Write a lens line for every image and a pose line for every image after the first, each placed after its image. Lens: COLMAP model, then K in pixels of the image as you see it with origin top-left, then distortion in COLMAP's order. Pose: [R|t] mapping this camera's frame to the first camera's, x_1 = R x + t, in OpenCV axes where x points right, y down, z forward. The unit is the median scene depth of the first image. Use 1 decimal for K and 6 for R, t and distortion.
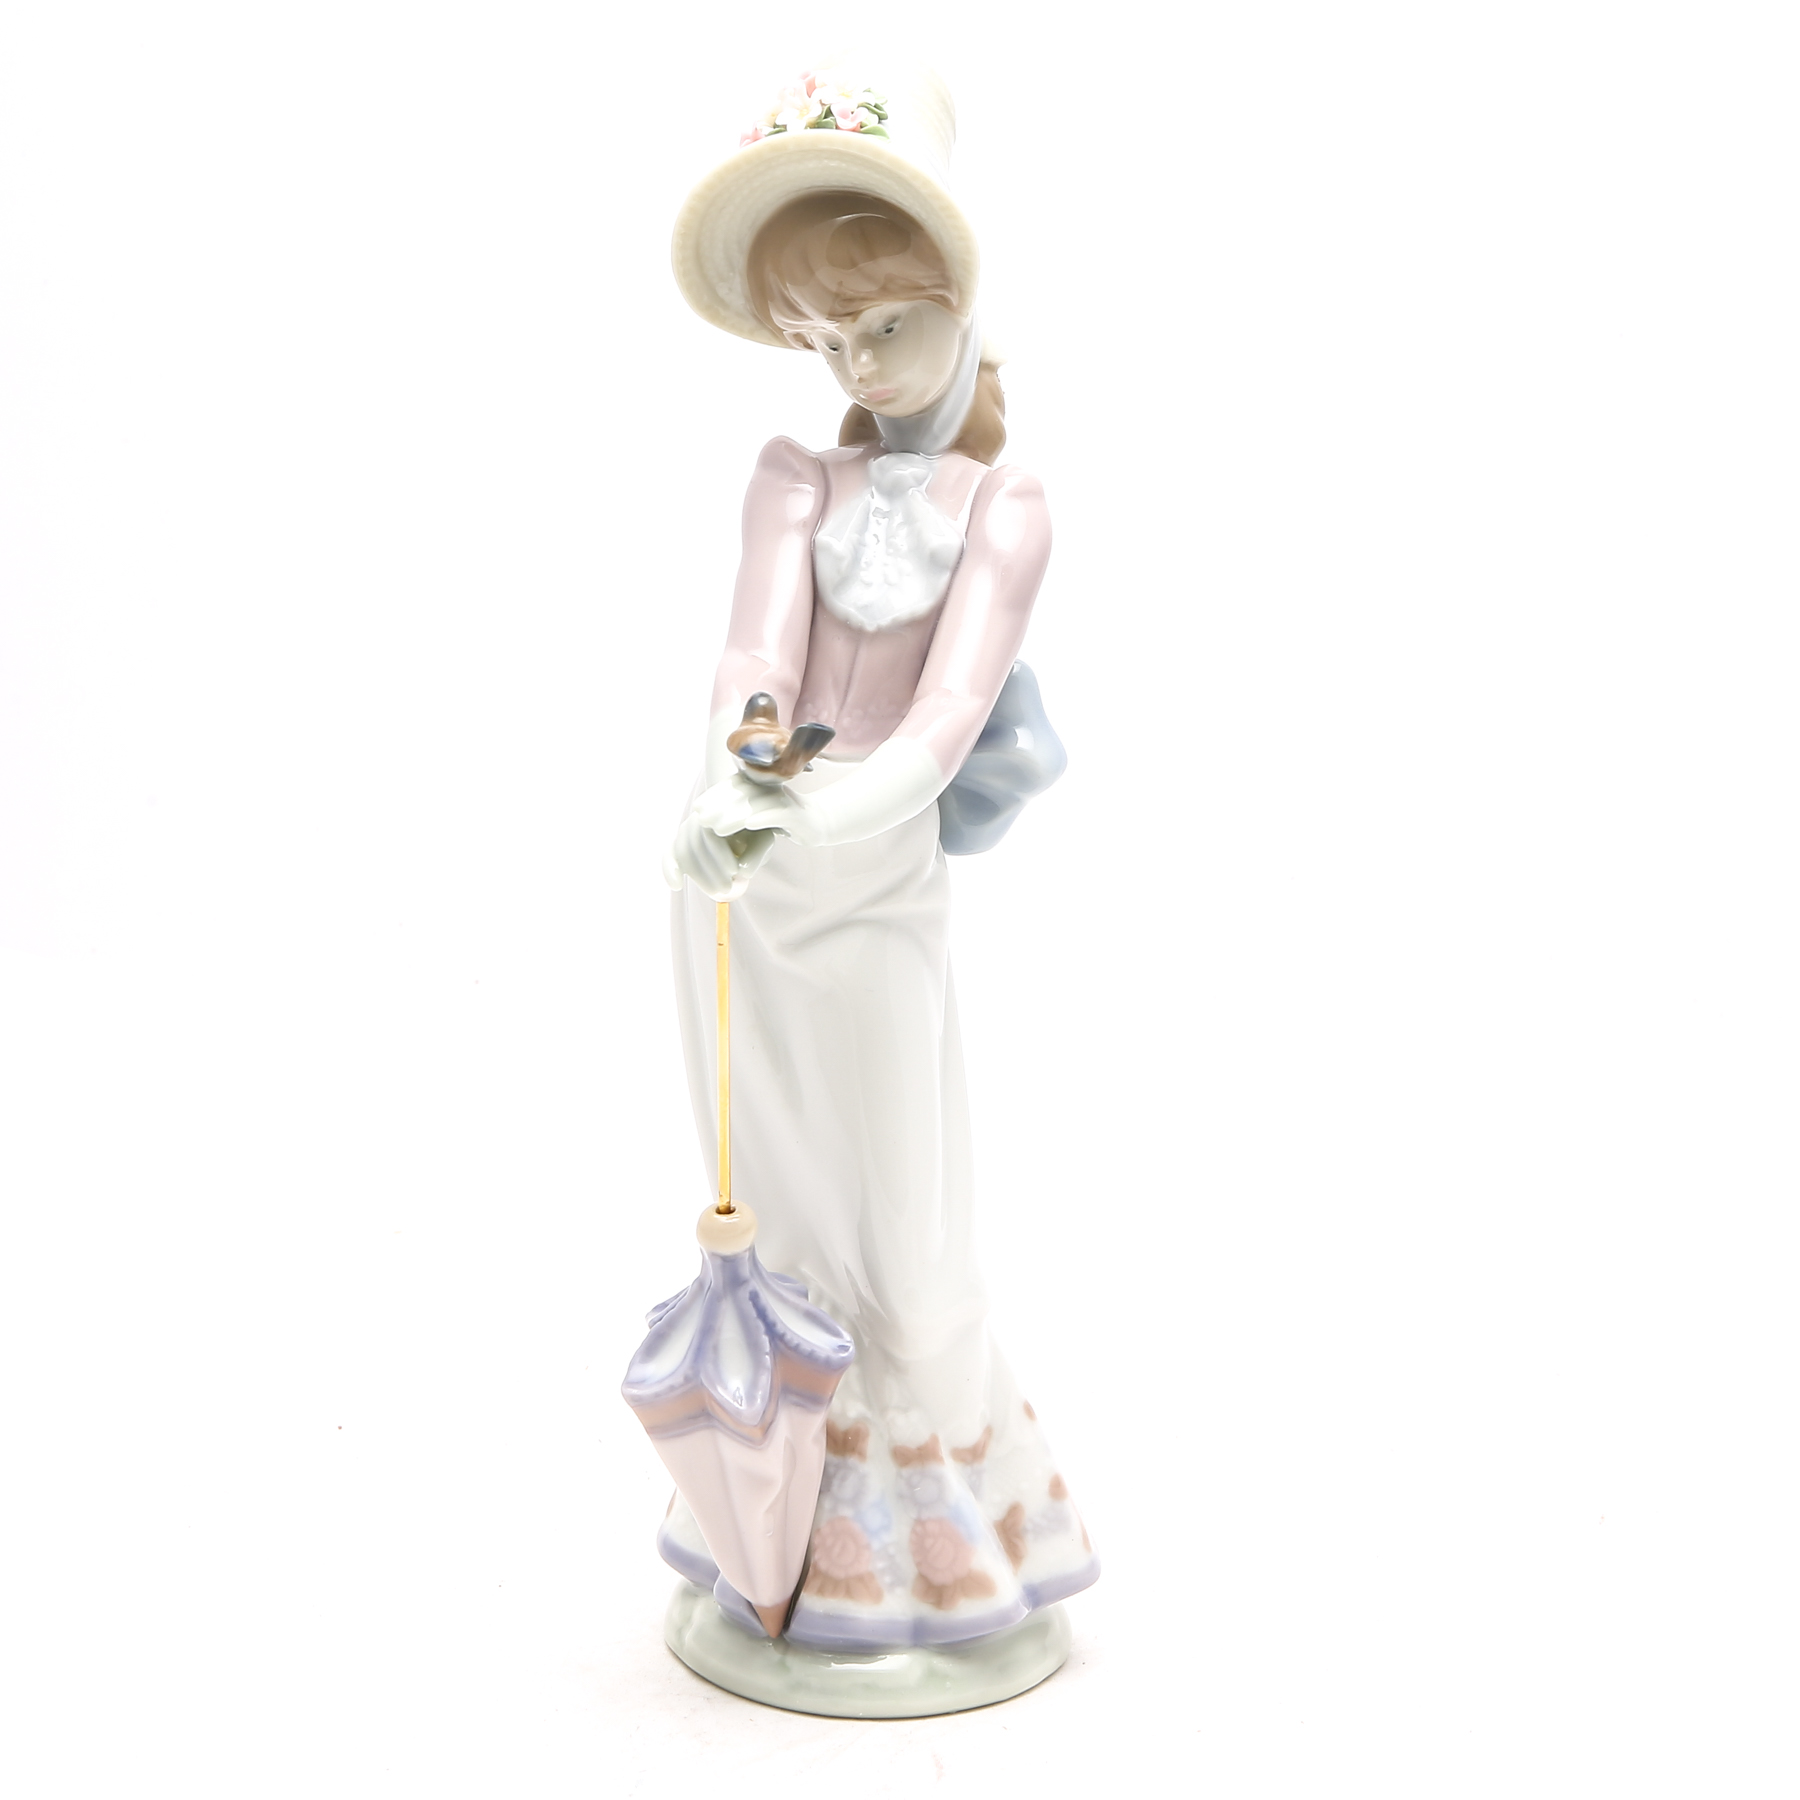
lens RADIAL K [[4817.1, 0, 910.3], [0, 4817.1, 895.3], [0, 0, 1]] dist [0.005622, 0.000000]
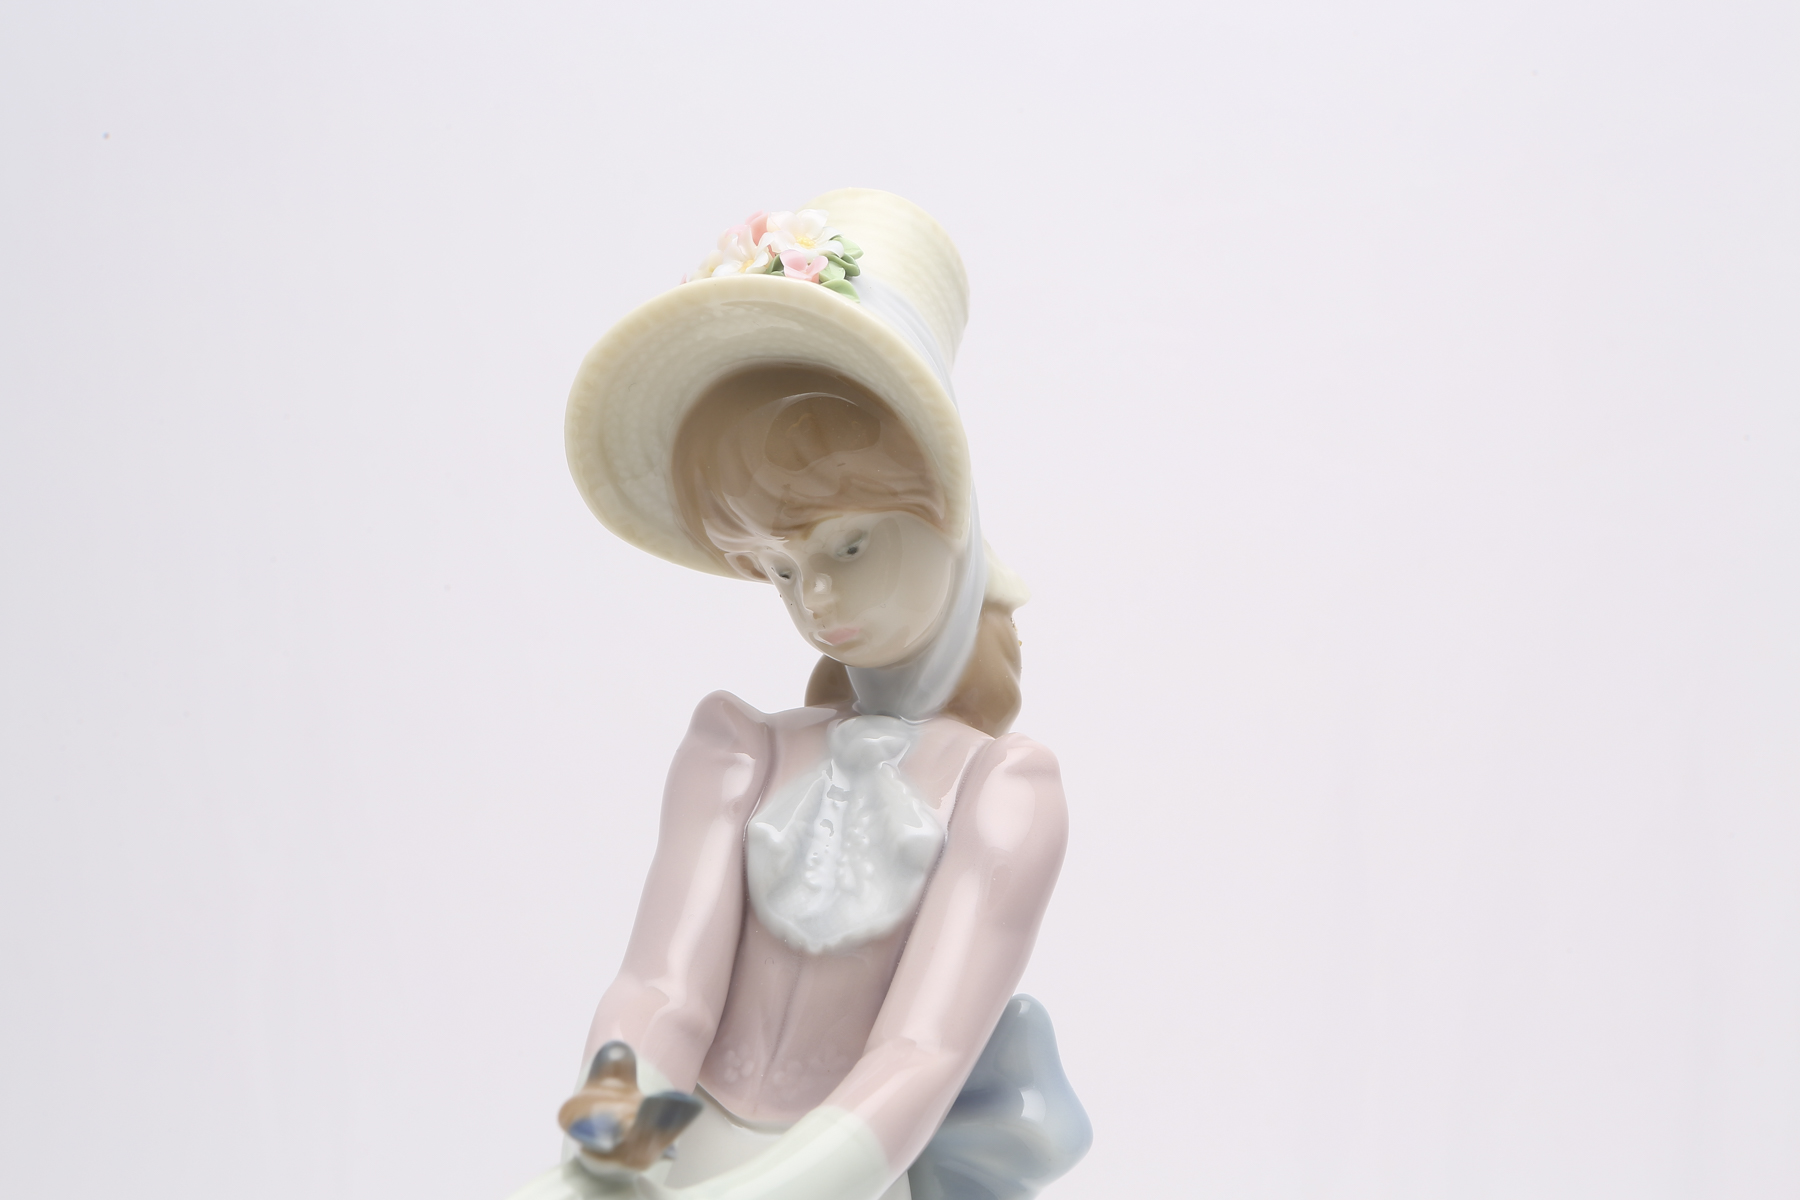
lens RADIAL K [[3578.5, 0, 904.0], [0, 3578.5, 594.0], [0, 0, 1]] dist [0.407869, 0.000000]
pose [[0.995683, 0.016957, -0.091255, 0.054511], [-0.030114, 0.989002, -0.144801, -0.029924], [0.087796, 0.146924, 0.985244, 0.450663]]
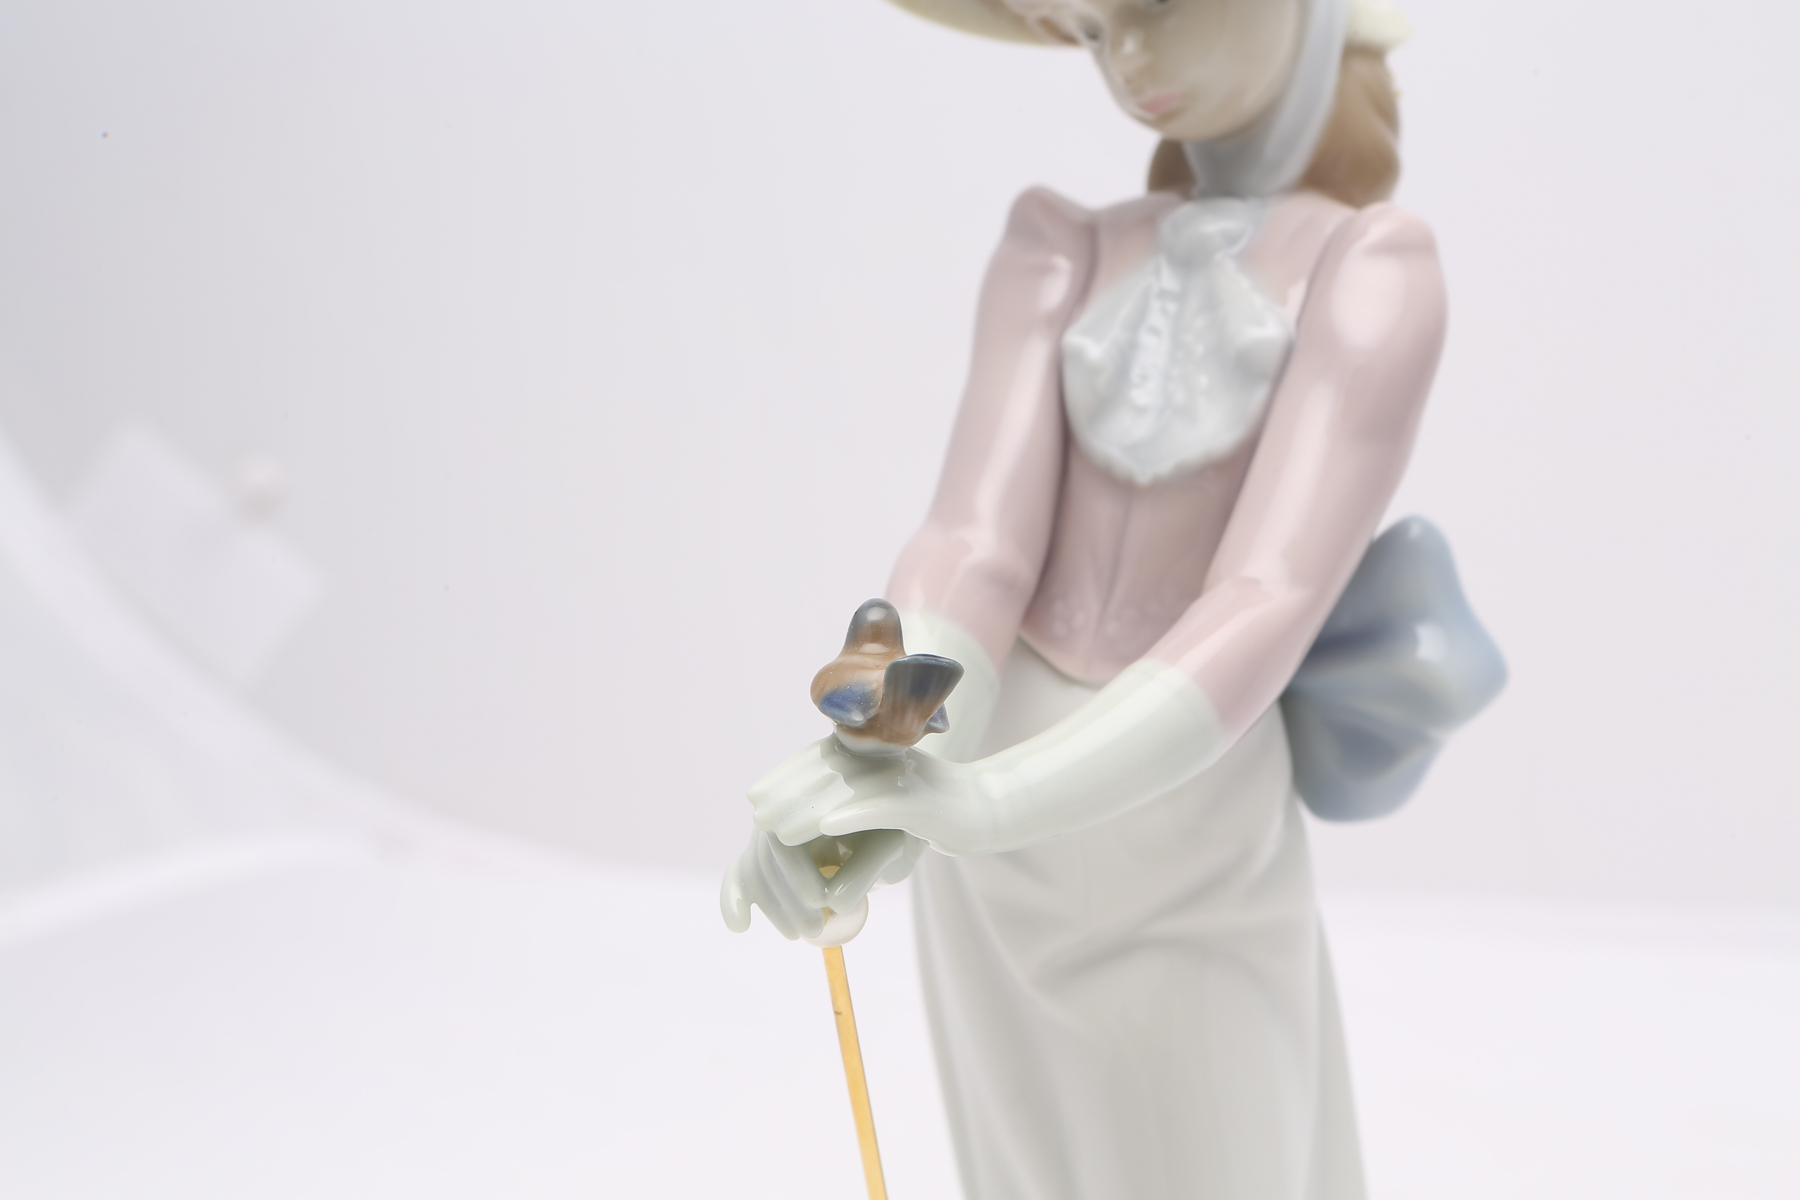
lens RADIAL K [[3578.5, 0, 878.9], [0, 3578.5, 648.4], [0, 0, 1]] dist [0.407869, 0.000000]
pose [[0.955953, -0.023721, -0.292559, 0.095158], [0.024436, 0.999701, -0.001210, -0.033642], [0.292500, -0.005992, 0.956247, 0.540124]]
